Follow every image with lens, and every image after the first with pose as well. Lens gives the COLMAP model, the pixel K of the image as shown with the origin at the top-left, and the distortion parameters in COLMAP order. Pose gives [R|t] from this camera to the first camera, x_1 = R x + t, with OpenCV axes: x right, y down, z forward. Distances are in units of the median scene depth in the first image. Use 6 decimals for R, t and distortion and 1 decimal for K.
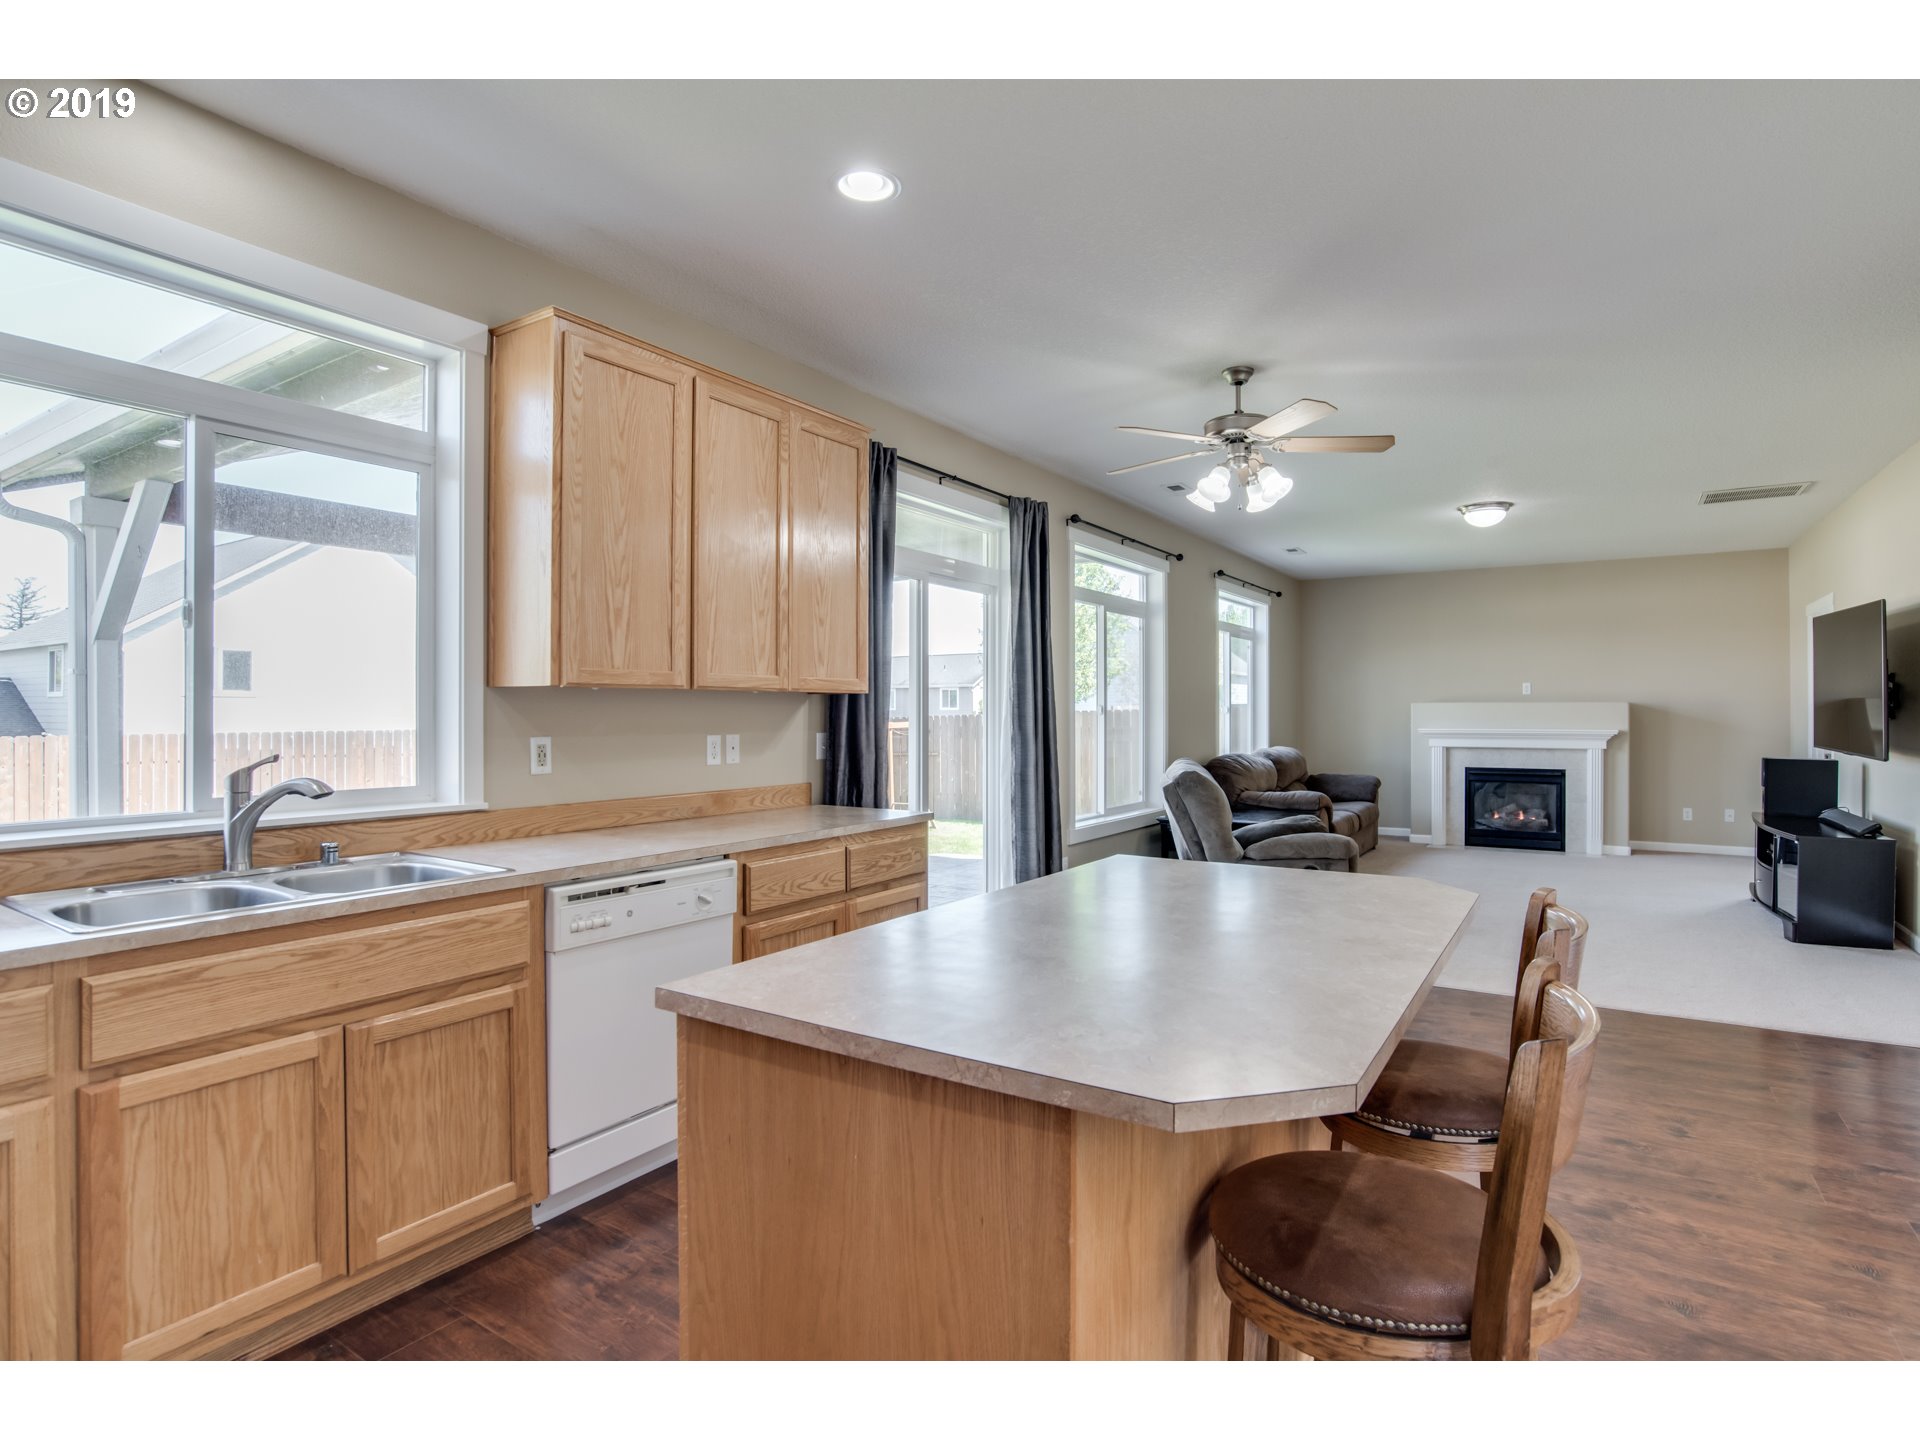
lens RADIAL K [[983.3, 0, 972.0], [0, 983.3, 713.8], [0, 0, 1]] dist [-0.054006, 0.021394]
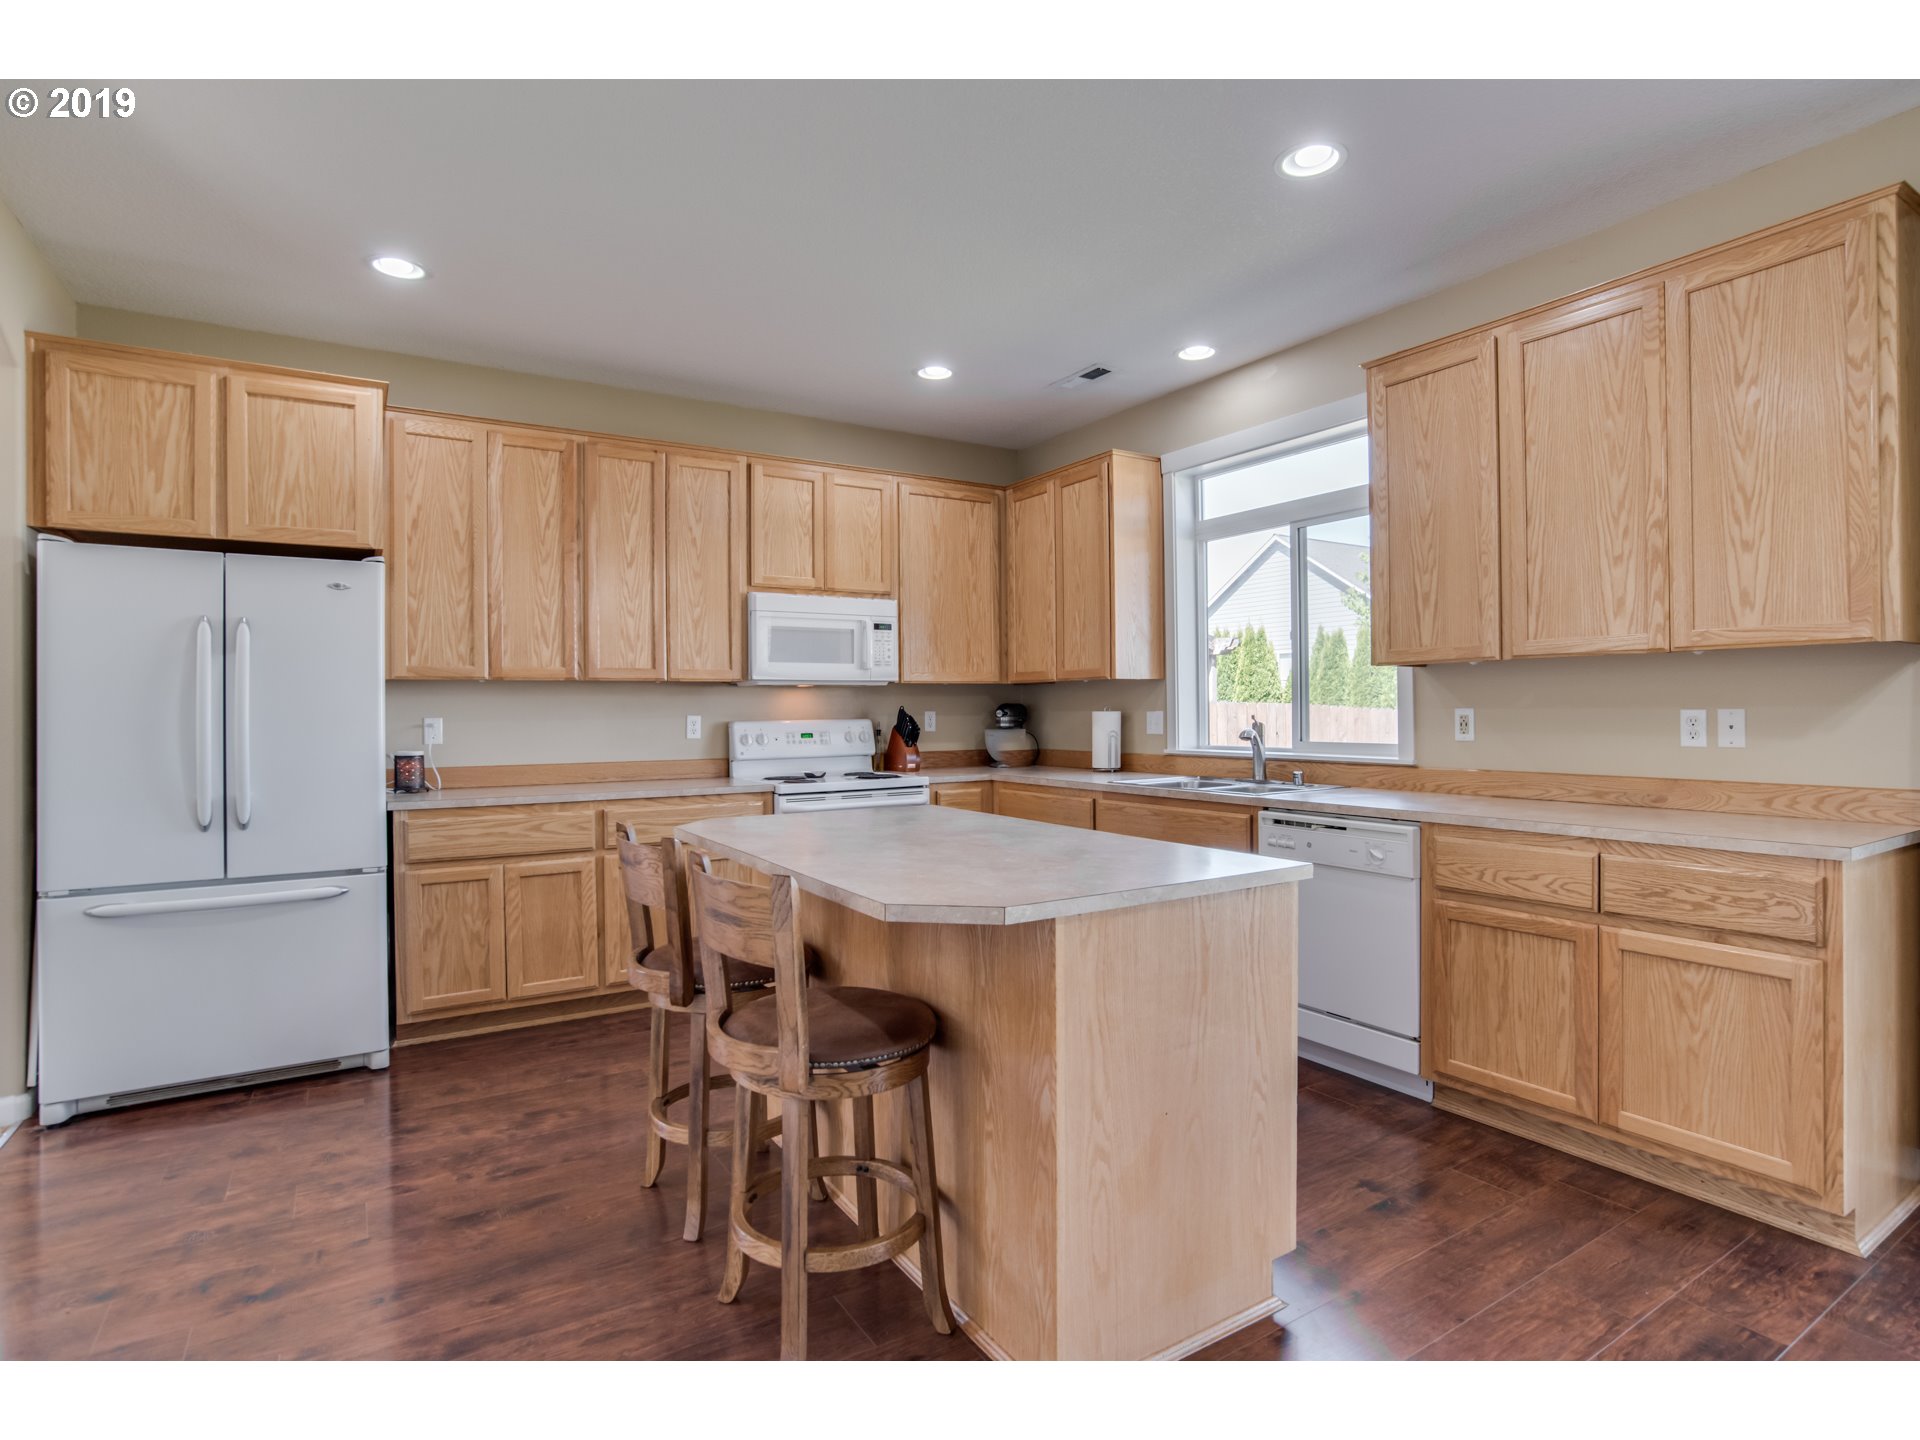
lens RADIAL K [[983.3, 0, 972.0], [0, 983.3, 713.8], [0, 0, 1]] dist [-0.054006, 0.021394]
pose [[-0.419501, 0.008083, -0.907719, 0.810955], [0.008611, 0.999951, 0.004924, 0.019304], [0.907714, -0.005750, -0.419550, 0.931761]]
